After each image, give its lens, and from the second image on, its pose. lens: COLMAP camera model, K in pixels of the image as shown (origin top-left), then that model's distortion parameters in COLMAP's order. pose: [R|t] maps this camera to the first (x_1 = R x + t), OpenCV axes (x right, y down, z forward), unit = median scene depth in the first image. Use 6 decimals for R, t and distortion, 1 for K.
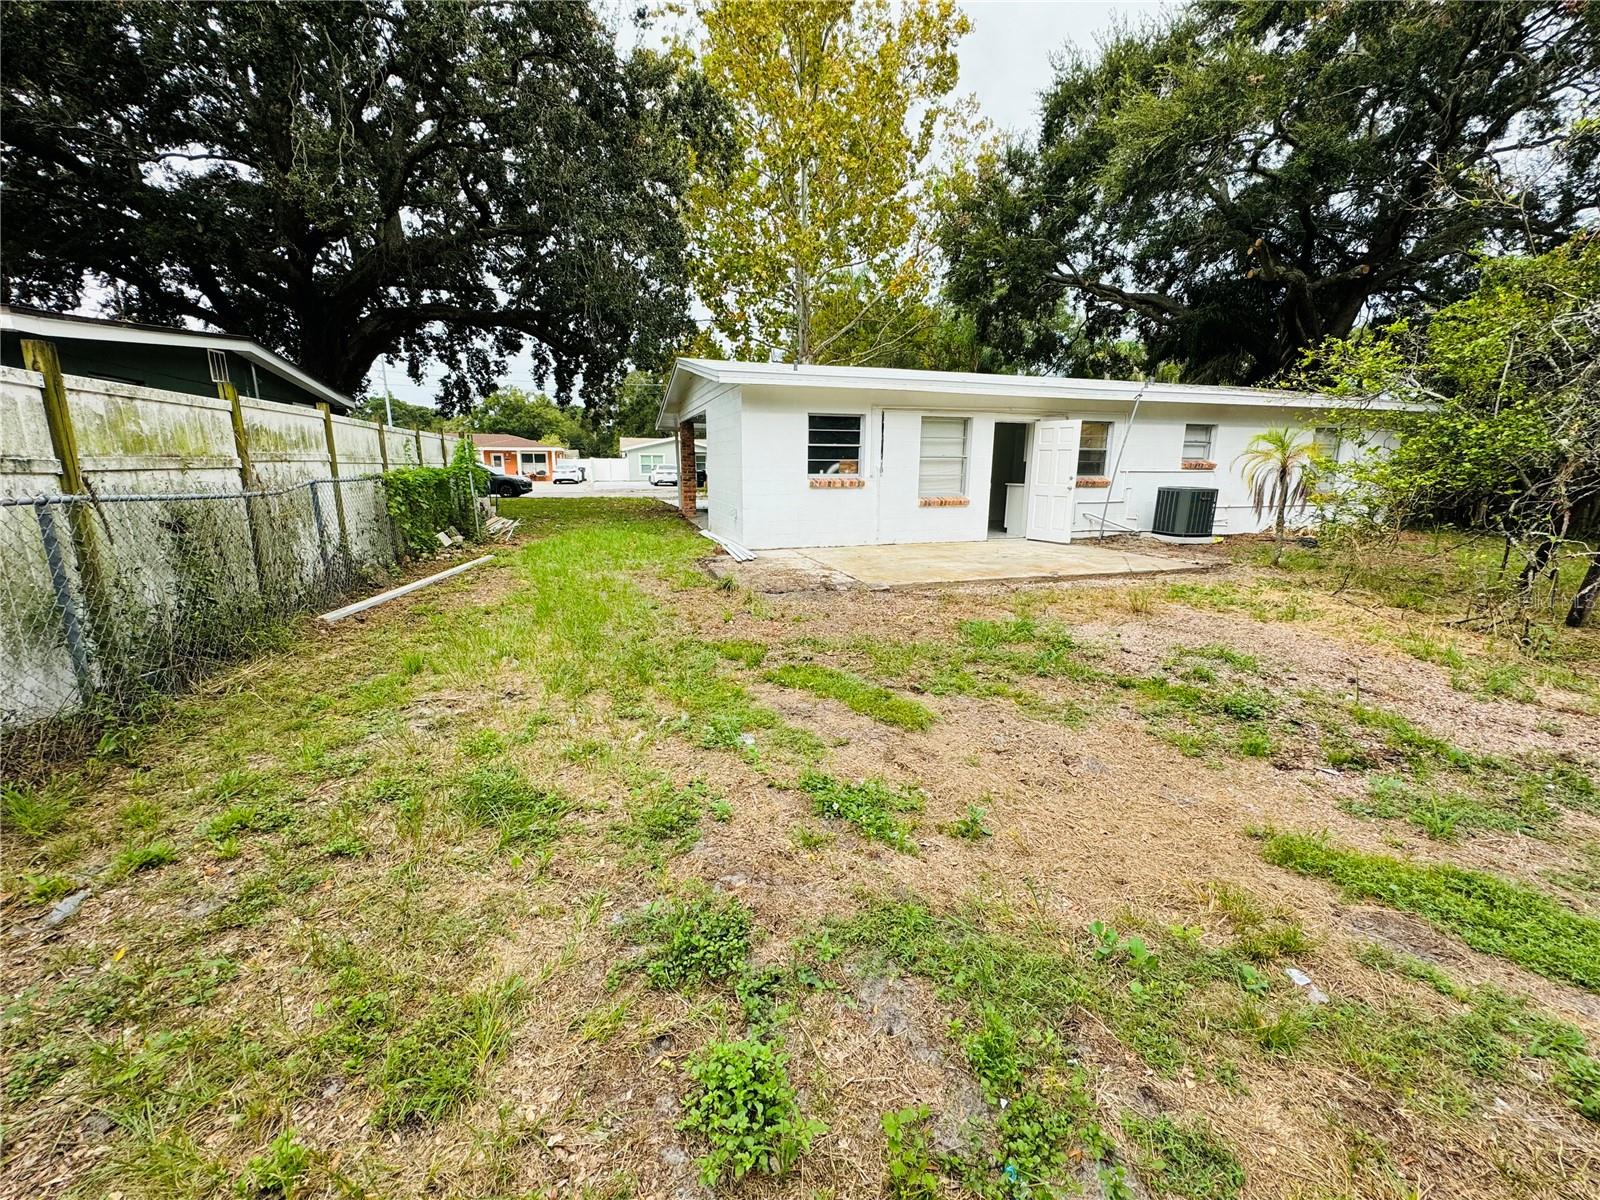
lens RADIAL K [[634.1, 0, 800.0], [0, 634.1, 600.0], [0, 0, 1]] dist [-0.002112, 0.000174]
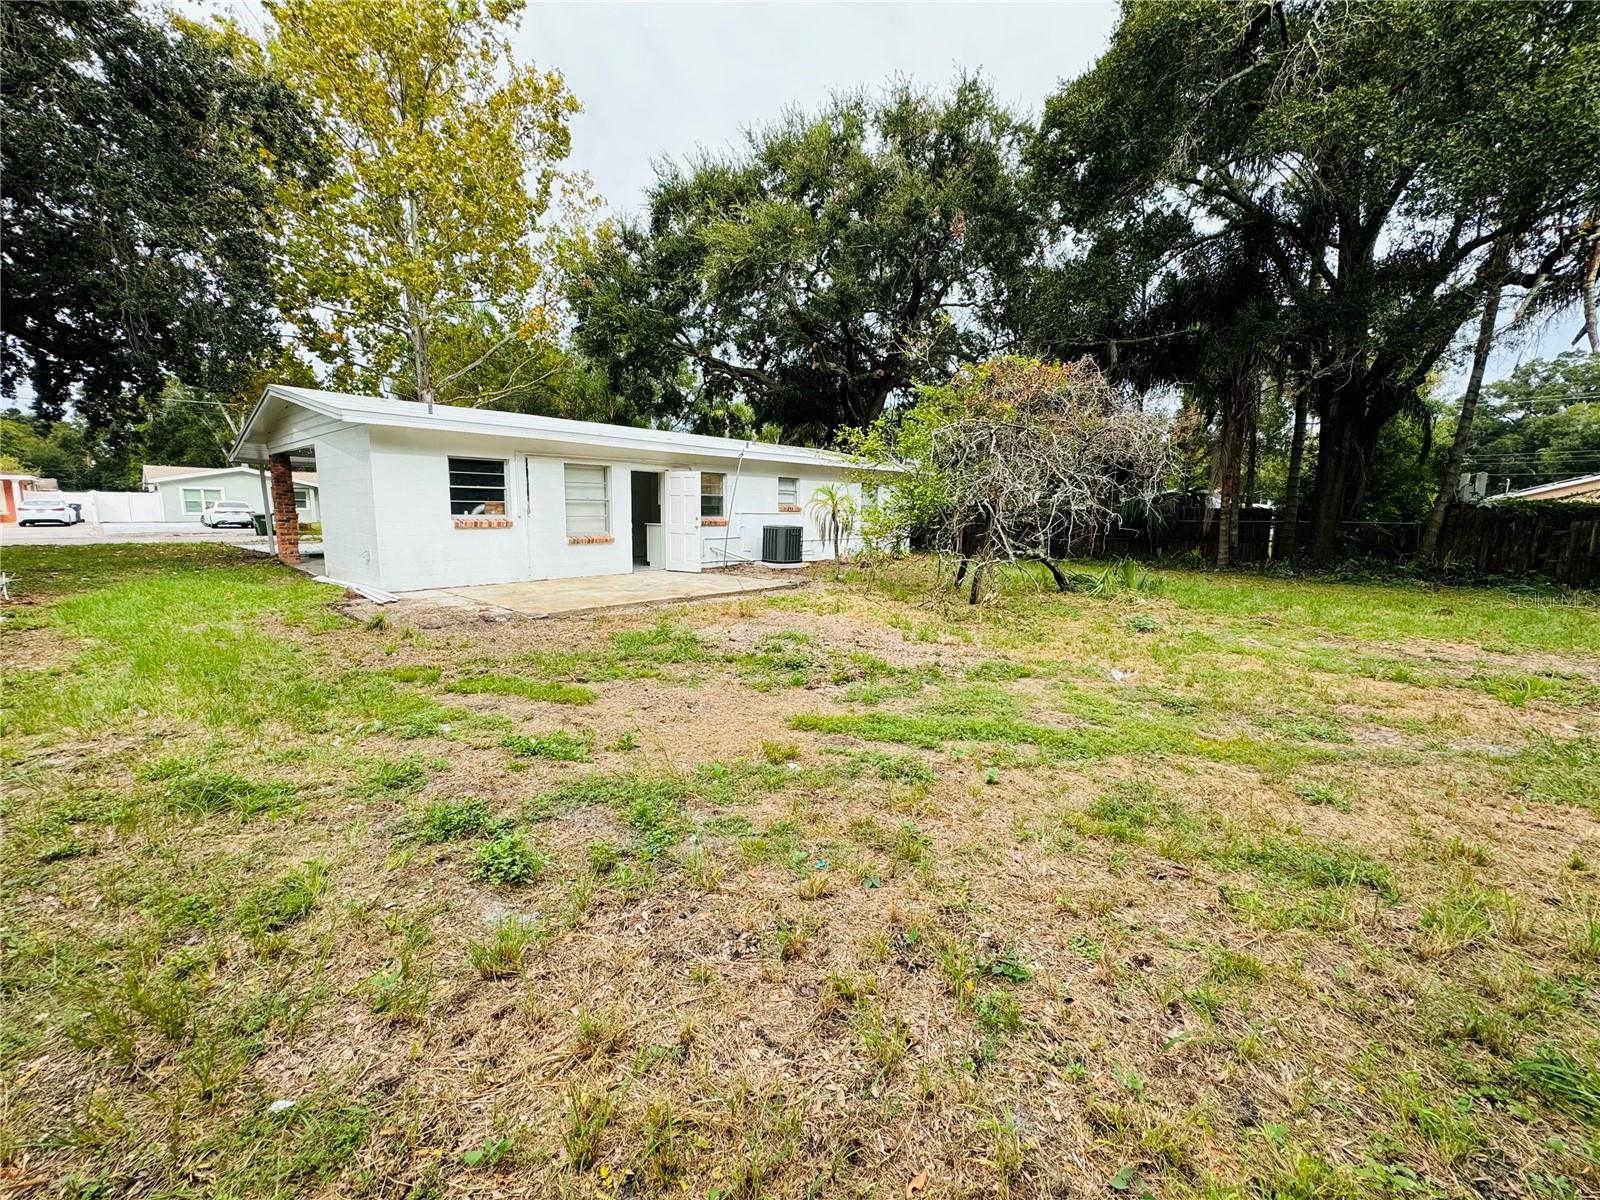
lens RADIAL K [[634.1, 0, 800.0], [0, 634.1, 600.0], [0, 0, 1]] dist [-0.002112, 0.000174]
pose [[0.858813, -0.065387, 0.508099, -0.029189], [0.096598, 0.994699, -0.035266, 0.023708], [-0.503100, 0.079368, 0.860576, -0.127692]]
